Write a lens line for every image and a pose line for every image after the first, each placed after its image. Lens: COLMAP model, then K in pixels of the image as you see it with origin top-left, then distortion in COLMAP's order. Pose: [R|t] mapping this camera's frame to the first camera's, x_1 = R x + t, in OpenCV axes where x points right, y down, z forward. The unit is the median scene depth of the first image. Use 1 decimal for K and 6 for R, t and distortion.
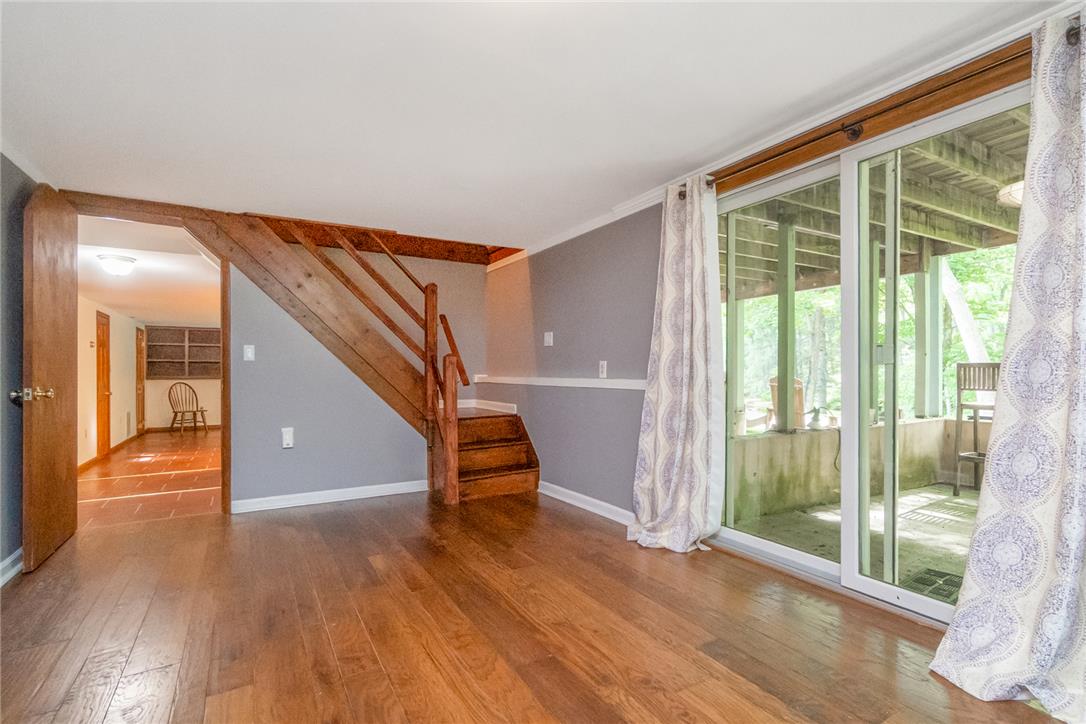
lens RADIAL K [[499.2, 0, 543.0], [0, 499.2, 362.0], [0, 0, 1]] dist [0.000649, 0.000214]
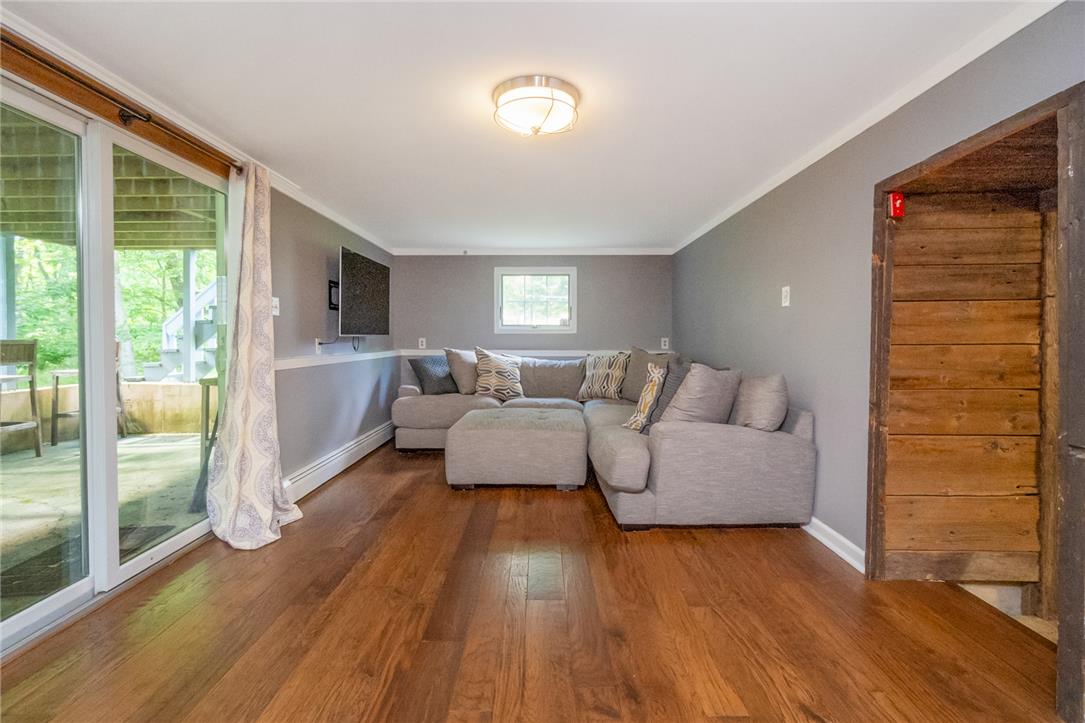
lens RADIAL K [[471.3, 0, 539.3], [0, 471.3, 349.0], [0, 0, 1]] dist [-0.000544, -0.000054]
pose [[-0.848061, -0.021243, 0.529472, -0.692888], [-0.008971, 0.999628, 0.025737, -0.037482], [-0.529822, 0.017077, -0.847937, 1.704305]]
